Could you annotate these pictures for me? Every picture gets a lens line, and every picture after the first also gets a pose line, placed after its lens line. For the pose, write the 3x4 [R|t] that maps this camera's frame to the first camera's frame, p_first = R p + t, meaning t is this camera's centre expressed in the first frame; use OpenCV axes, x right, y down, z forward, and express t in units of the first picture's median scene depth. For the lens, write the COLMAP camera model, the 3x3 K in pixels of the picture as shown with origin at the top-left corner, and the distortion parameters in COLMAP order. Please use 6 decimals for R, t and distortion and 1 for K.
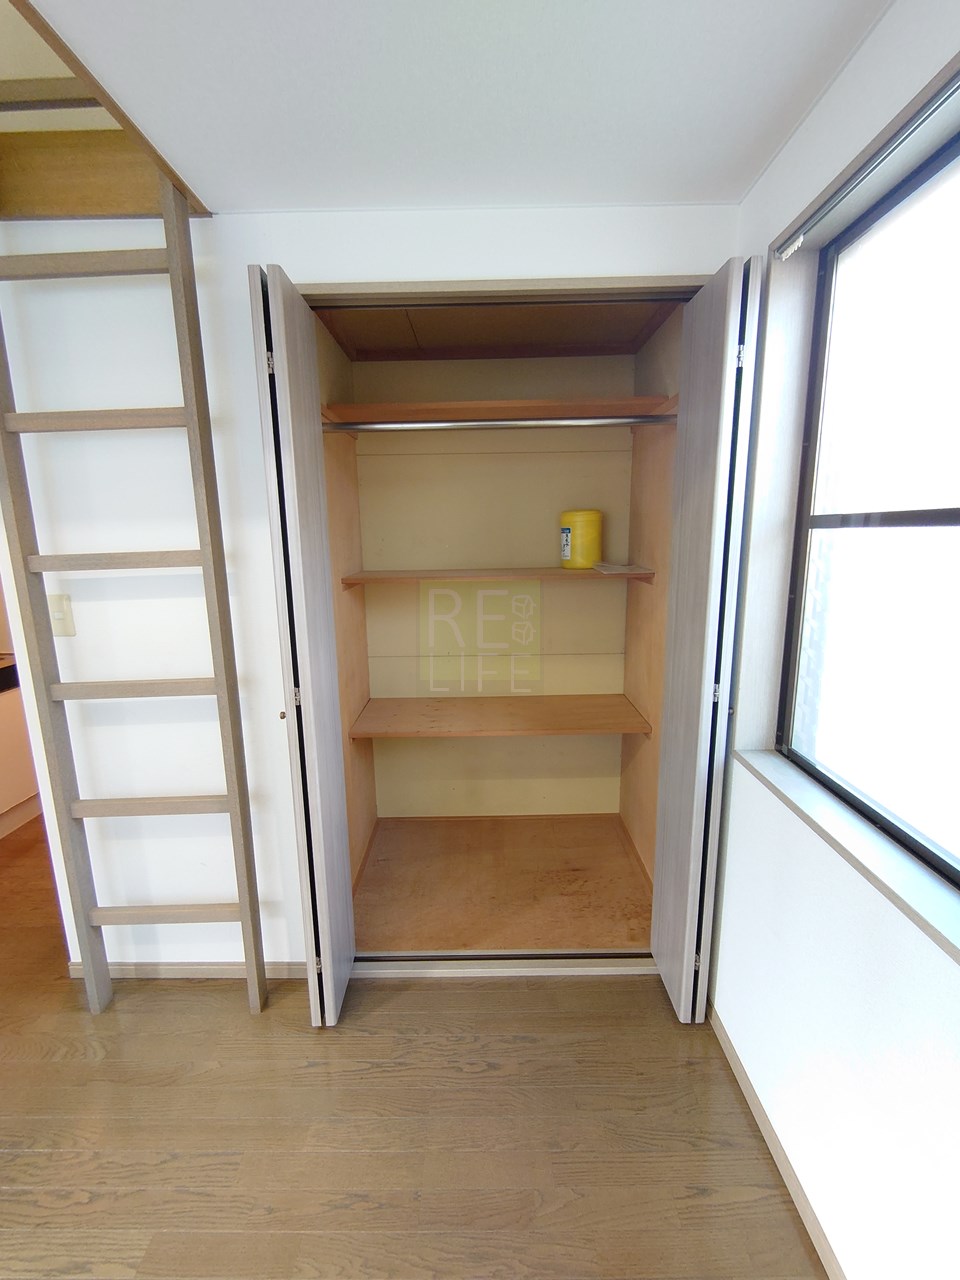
lens RADIAL K [[550.6, 0, 480.0], [0, 550.6, 640.0], [0, 0, 1]] dist [0.000086, 0.000157]
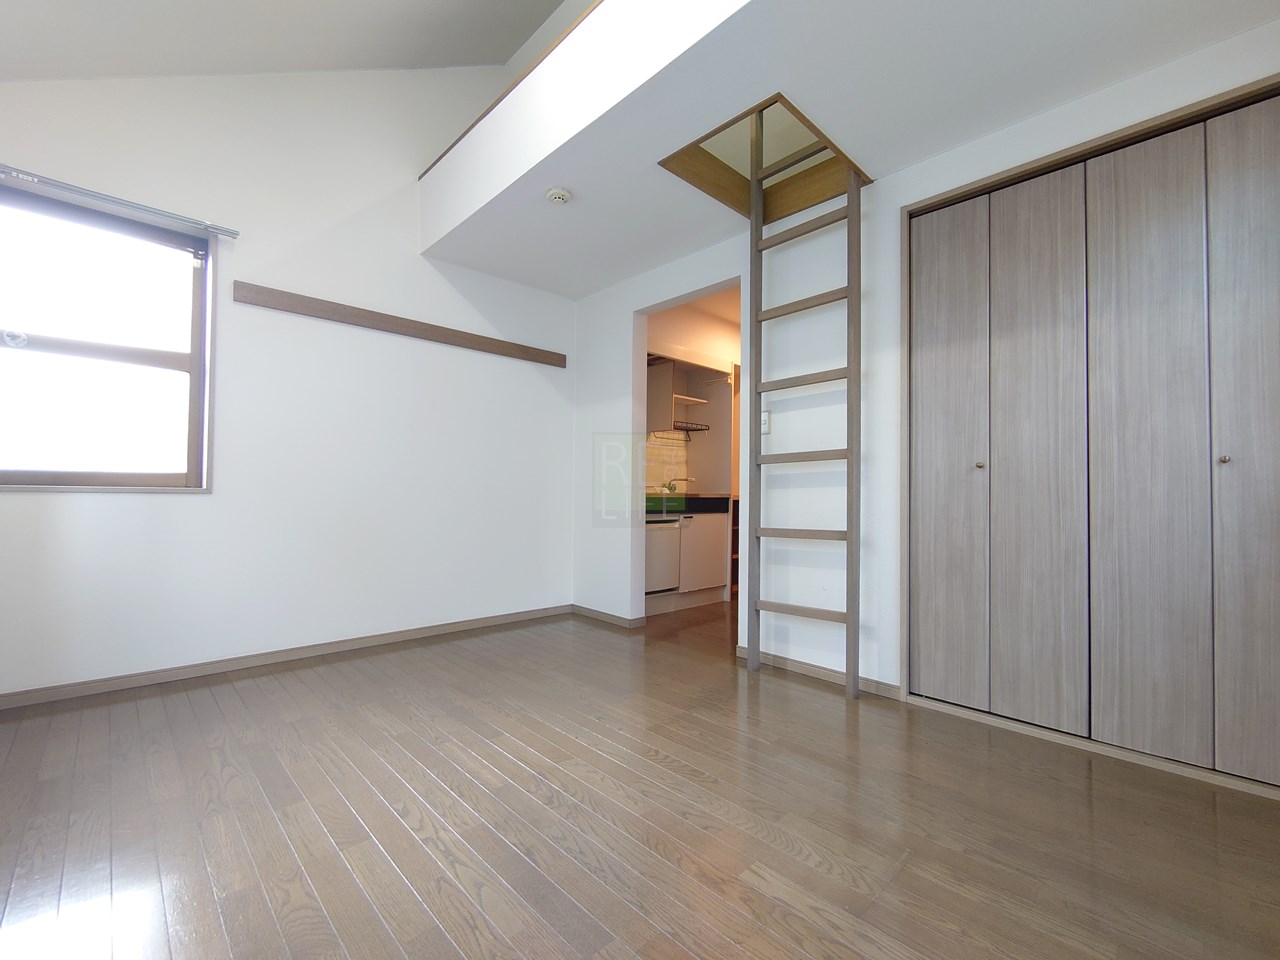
lens RADIAL K [[550.6, 0, 640.0], [0, 550.6, 480.0], [0, 0, 1]] dist [0.000086, 0.000157]
pose [[0.699266, 0.002823, -0.714856, 0.202707], [-0.161255, 0.974841, -0.153889, 0.443507], [0.696436, 0.222884, 0.682129, -0.408158]]
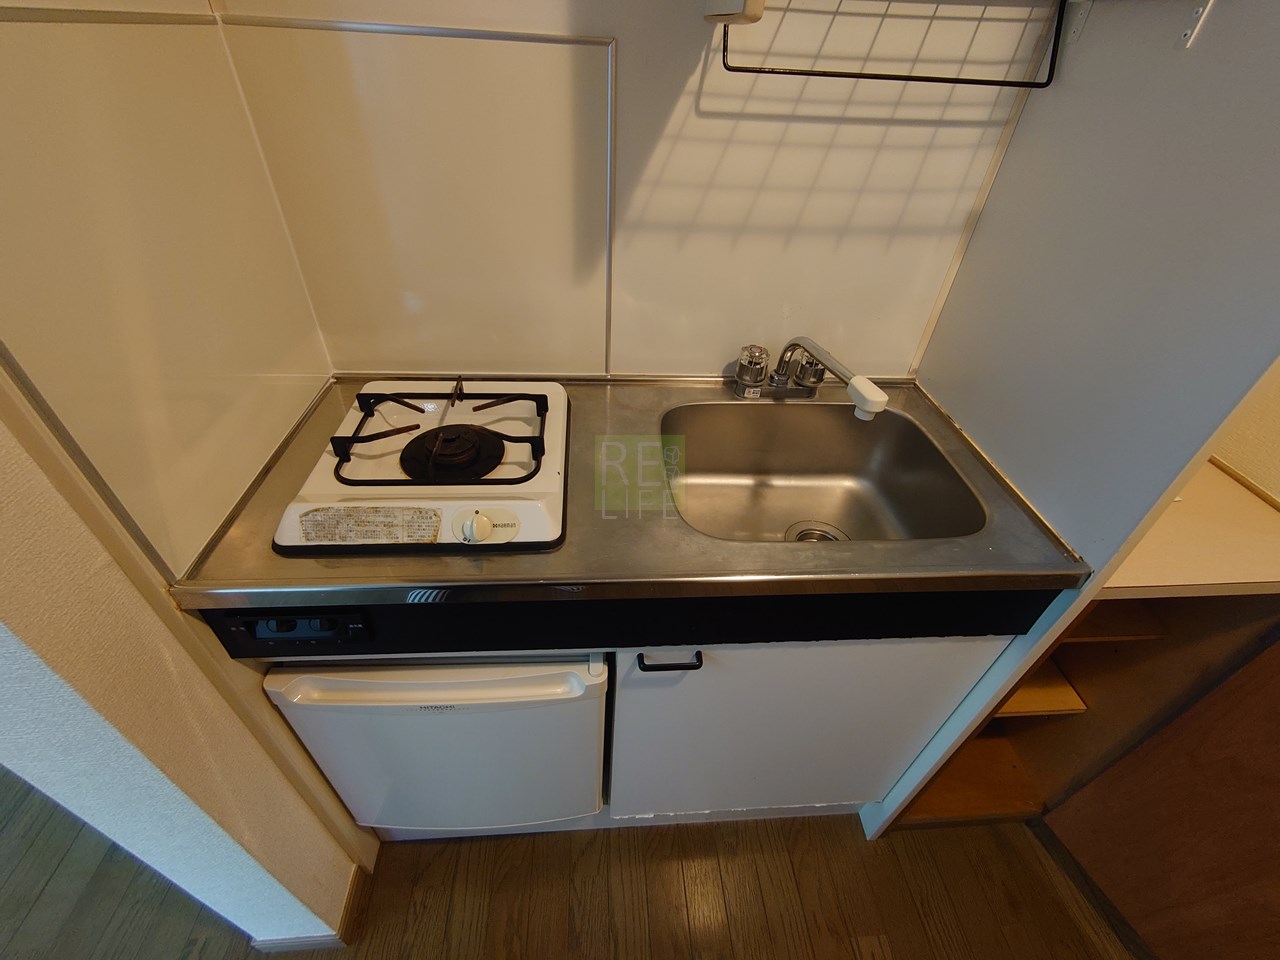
lens RADIAL K [[550.5, 0, 640.0], [0, 550.5, 480.0], [0, 0, 1]] dist [-0.002730, -0.001111]
pose [[0.083960, 0.636281, -0.766875, -1.132931], [-0.246651, 0.758914, 0.602672, -0.167774], [0.965461, 0.138550, 0.220657, 1.281967]]
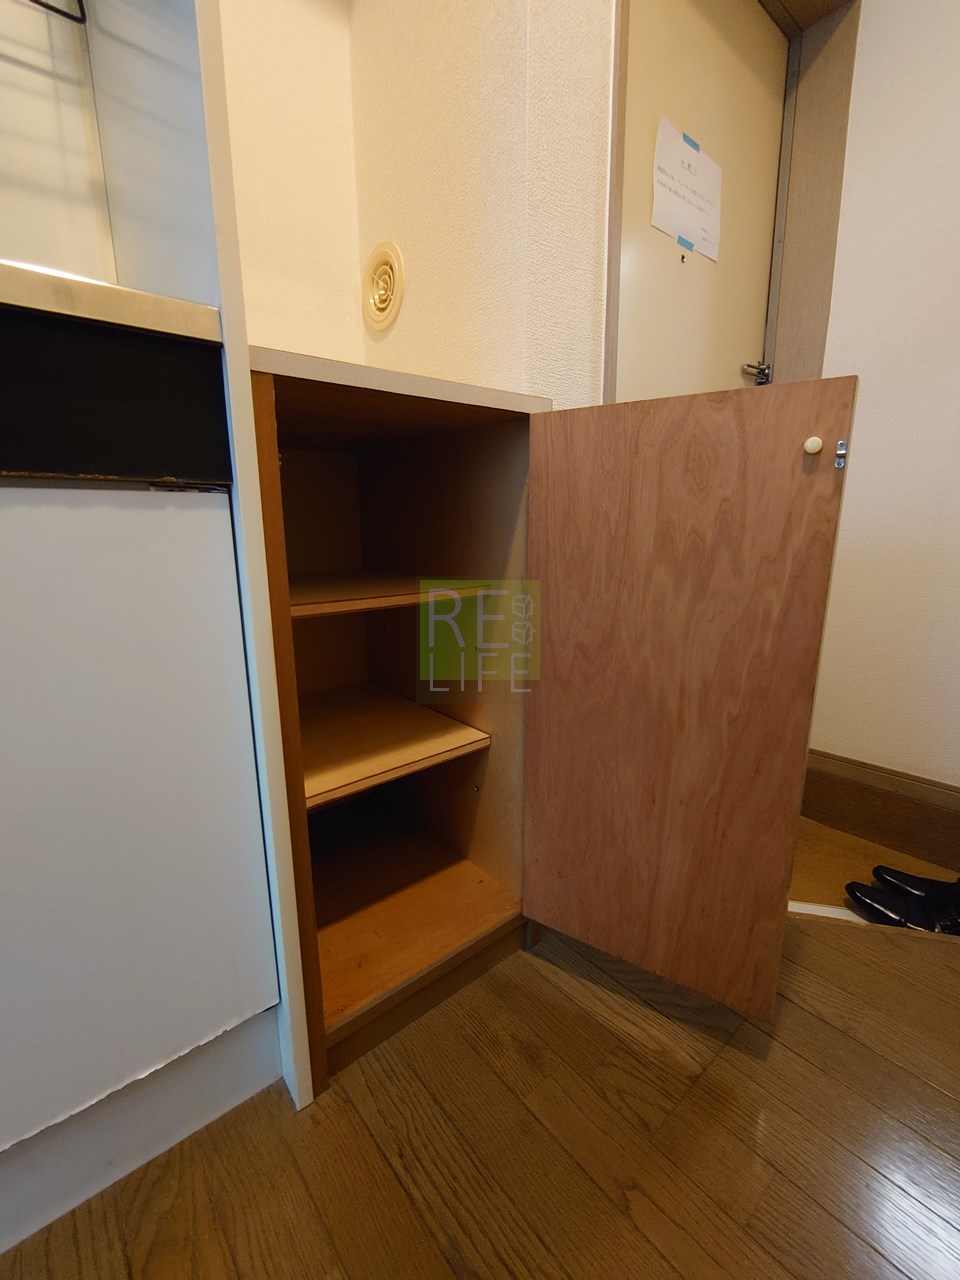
lens RADIAL K [[553.7, 0, 480.0], [0, 553.7, 640.0], [0, 0, 1]] dist [-0.000306, 0.000241]
pose [[0.649883, 0.158066, -0.743416, -1.038389], [-0.144503, 0.985990, 0.083320, 0.161391], [0.746171, 0.053278, 0.663619, 1.603093]]
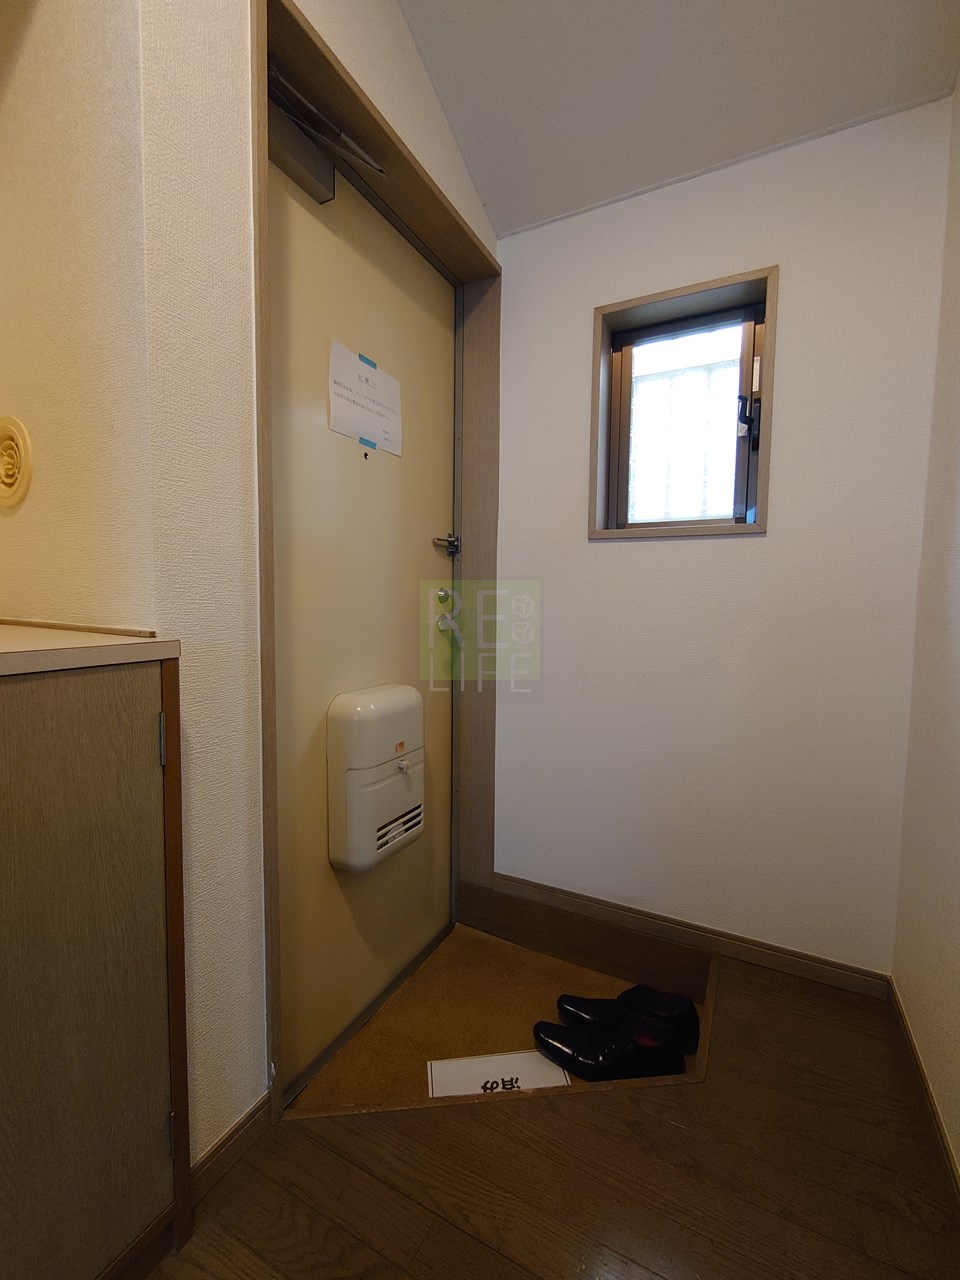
lens RADIAL K [[550.6, 0, 480.0], [0, 550.6, 640.0], [0, 0, 1]] dist [0.000086, 0.000157]
pose [[0.892401, 0.058454, -0.447441, -0.968874], [-0.111902, 0.989269, -0.093944, 0.015318], [0.437148, 0.133905, 0.889365, 1.655642]]
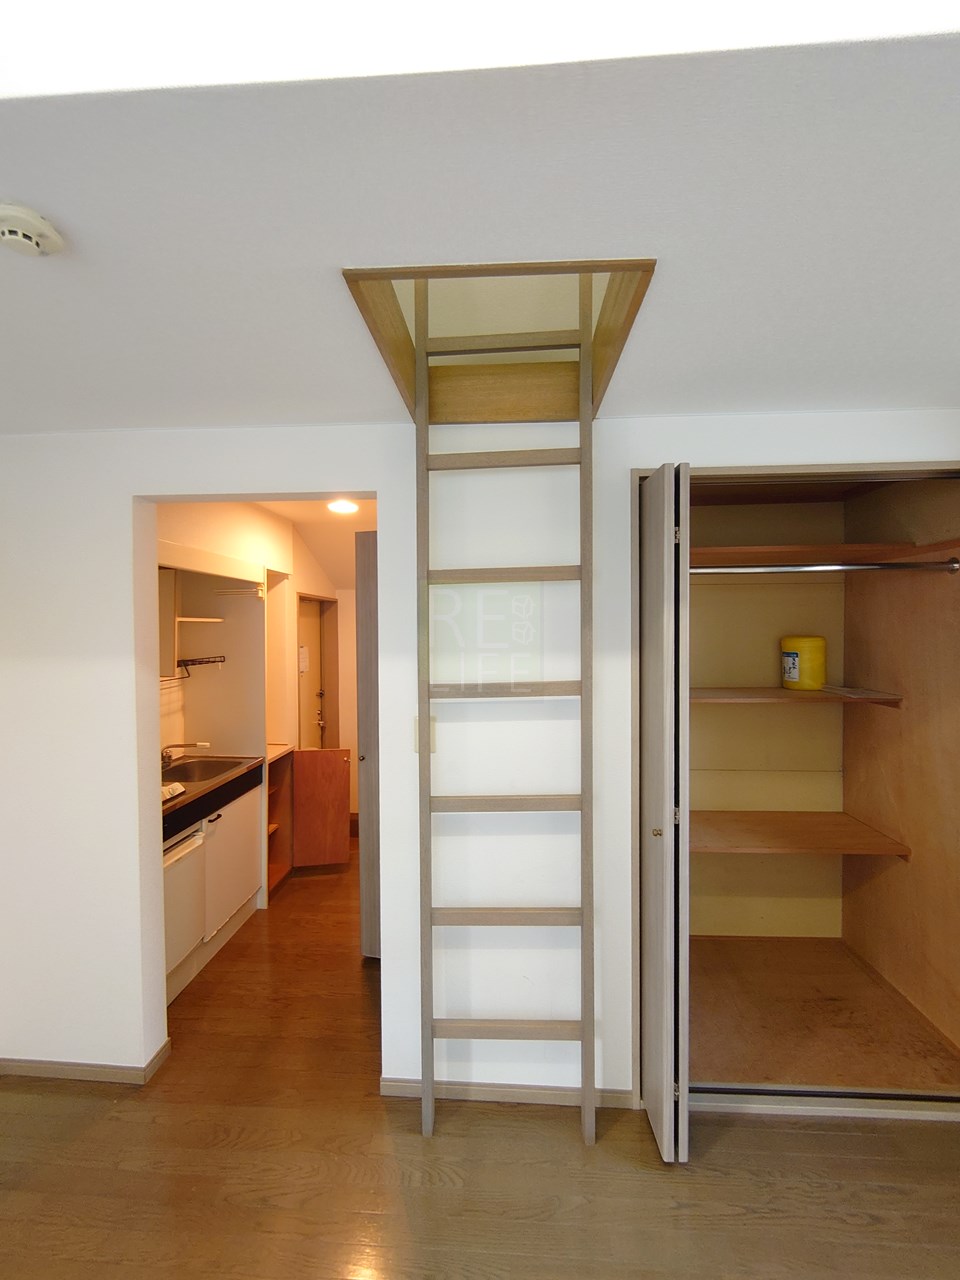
lens RADIAL K [[550.6, 0, 480.0], [0, 550.6, 640.0], [0, 0, 1]] dist [0.000086, 0.000157]
pose [[0.998653, 0.009624, -0.050984, -0.561513], [-0.018529, 0.983999, -0.177206, -0.033704], [0.048462, 0.177912, 0.982852, -0.141758]]
